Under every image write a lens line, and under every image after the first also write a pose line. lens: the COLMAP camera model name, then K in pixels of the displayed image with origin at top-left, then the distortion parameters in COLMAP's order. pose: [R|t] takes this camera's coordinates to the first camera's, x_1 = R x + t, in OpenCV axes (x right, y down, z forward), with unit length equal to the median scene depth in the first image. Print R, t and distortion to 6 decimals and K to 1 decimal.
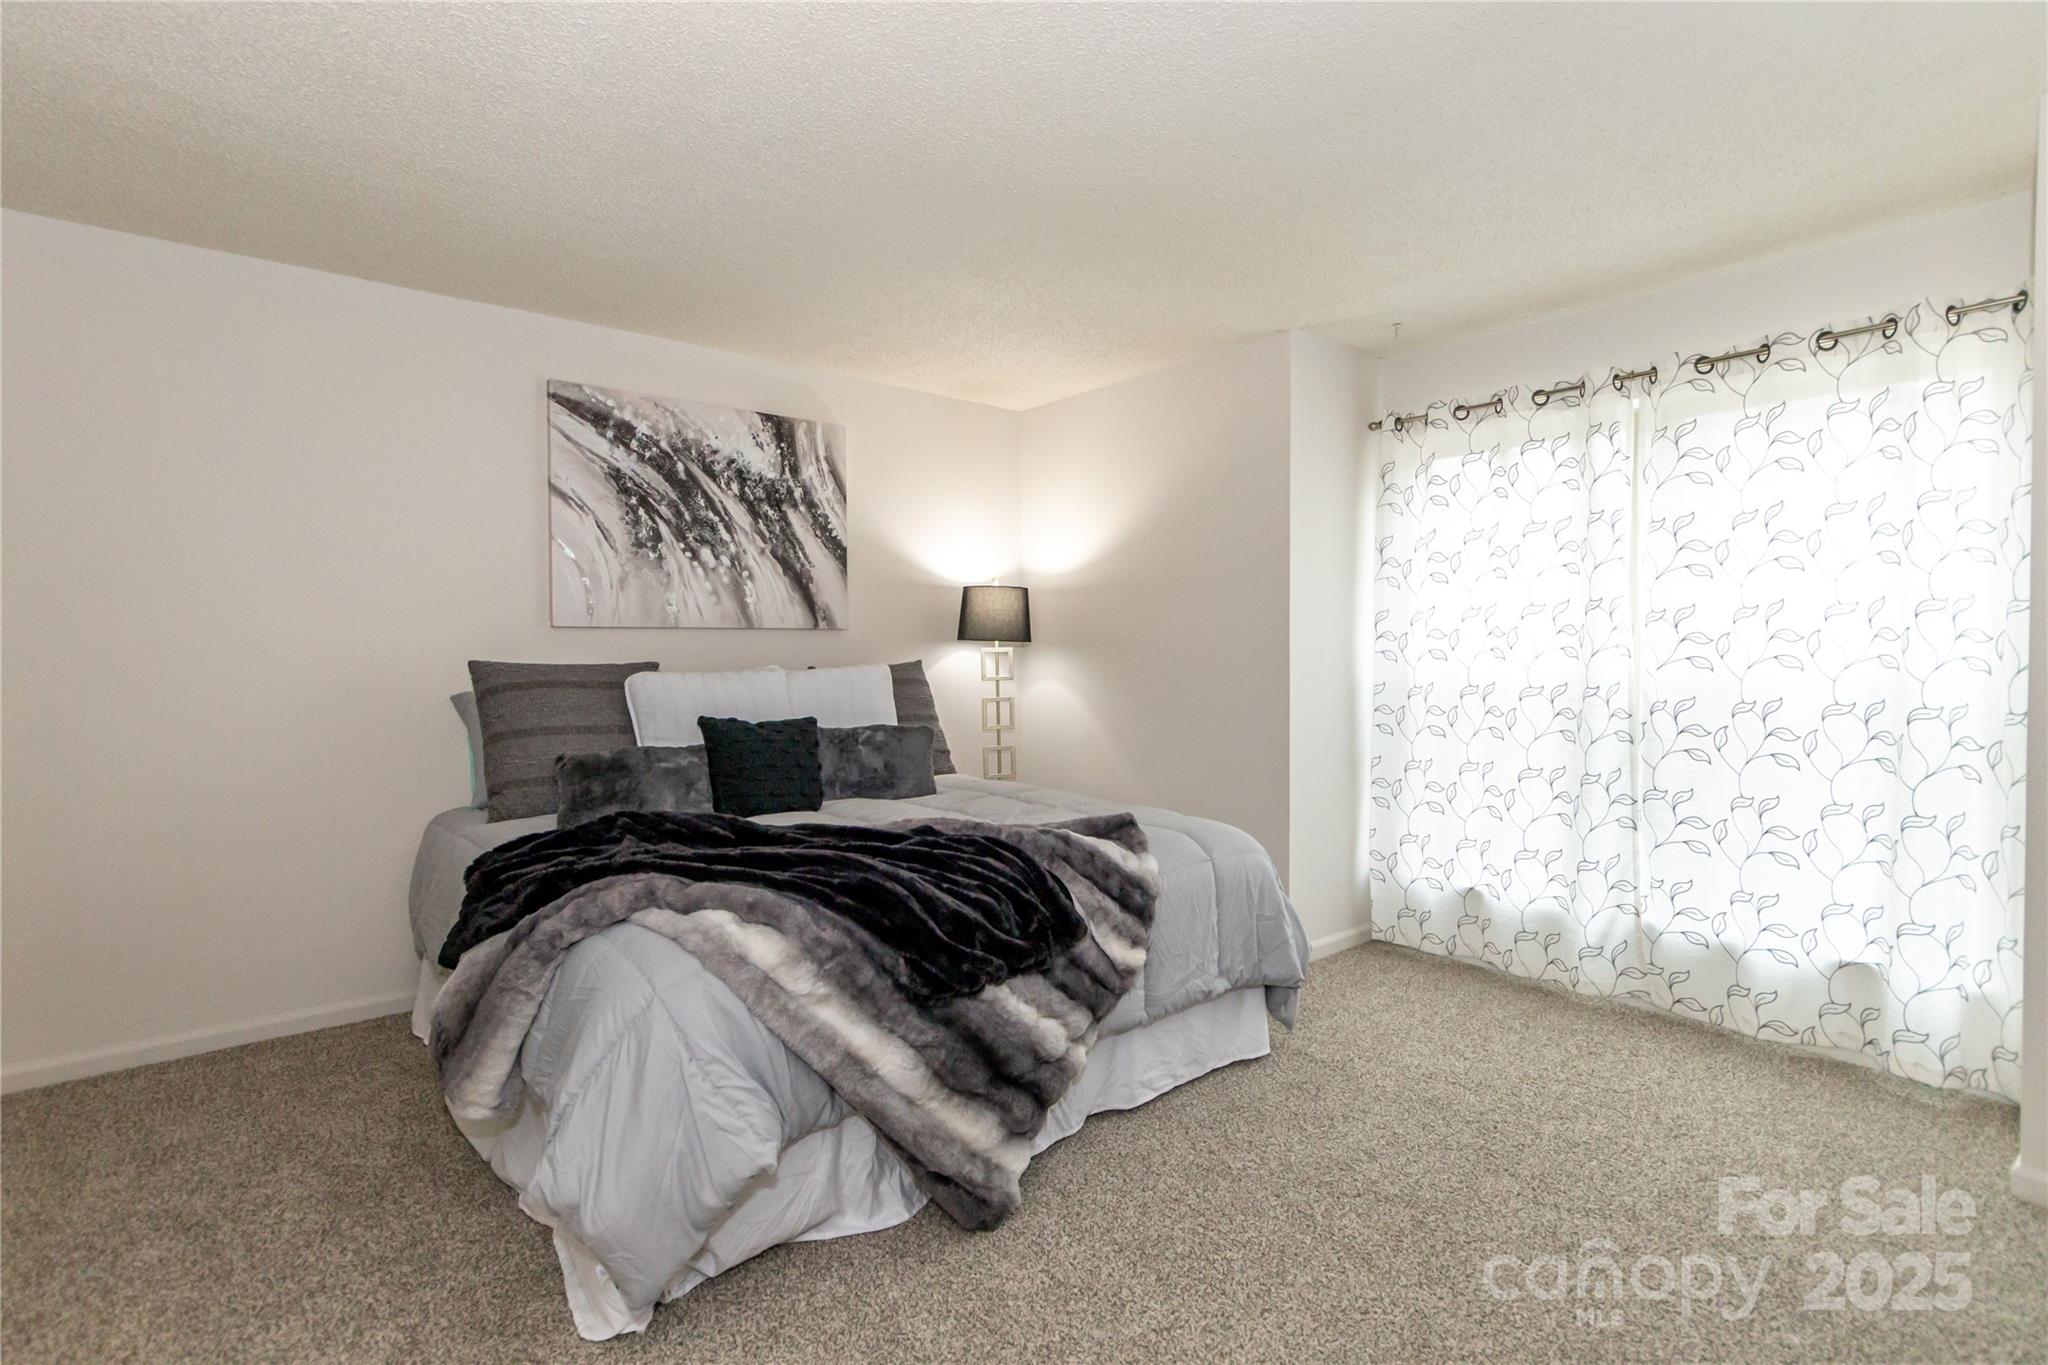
lens RADIAL K [[955.5, 0, 1006.3], [0, 955.5, 652.0], [0, 0, 1]] dist [0.002878, 0.000023]
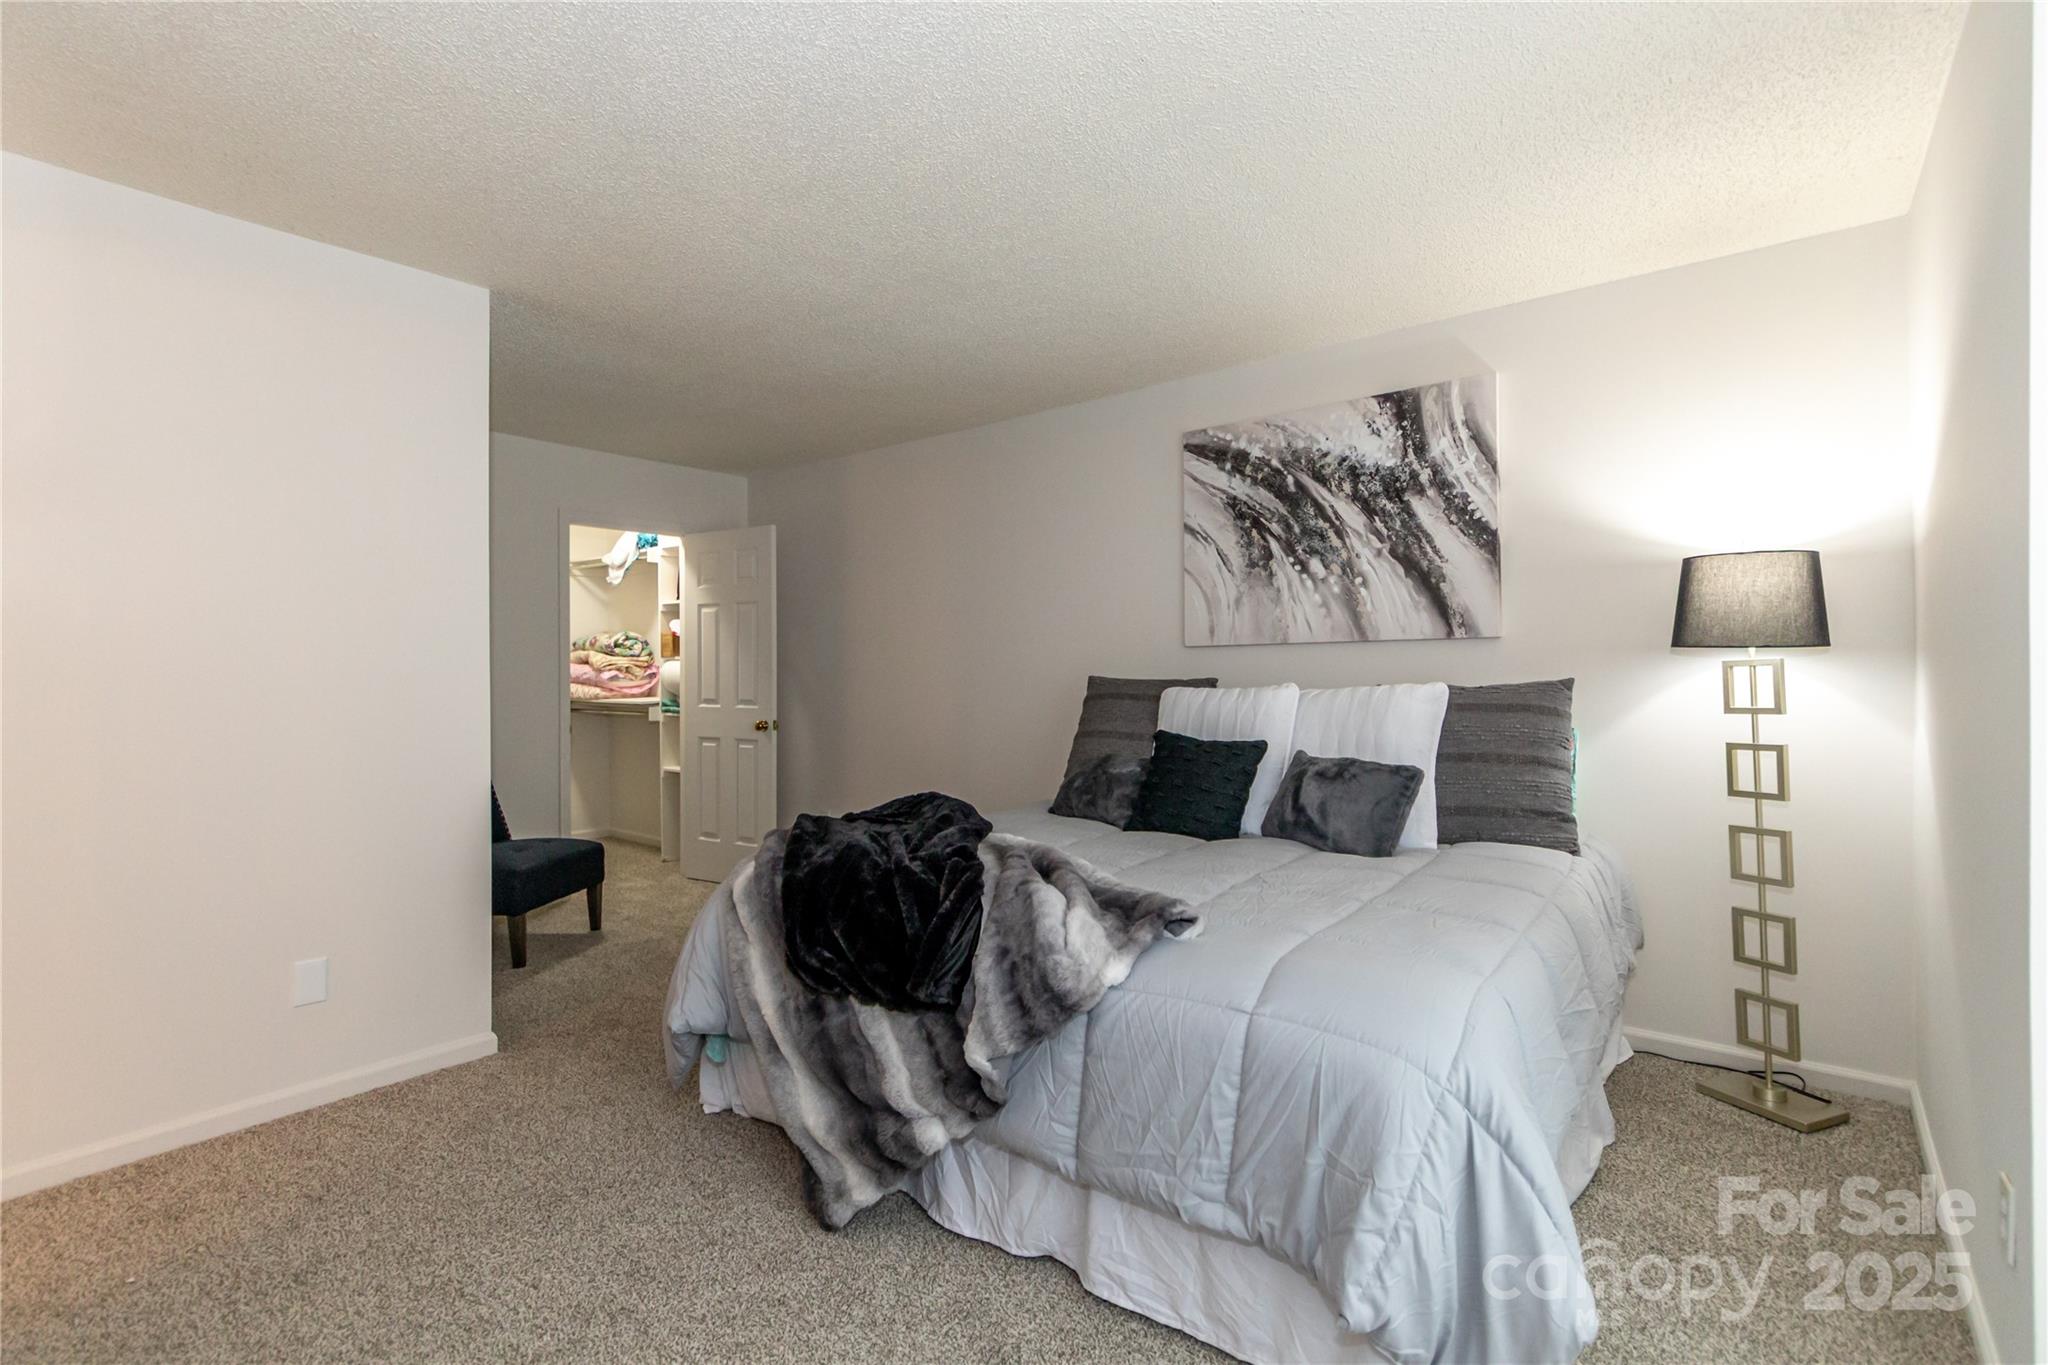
lens RADIAL K [[955.5, 0, 1006.3], [0, 955.5, 652.0], [0, 0, 1]] dist [0.002878, 0.000023]
pose [[0.183135, -0.013257, -0.982998, 0.558507], [0.010261, 0.999880, -0.011573, -0.007777], [0.983034, -0.007967, 0.183249, 0.518135]]
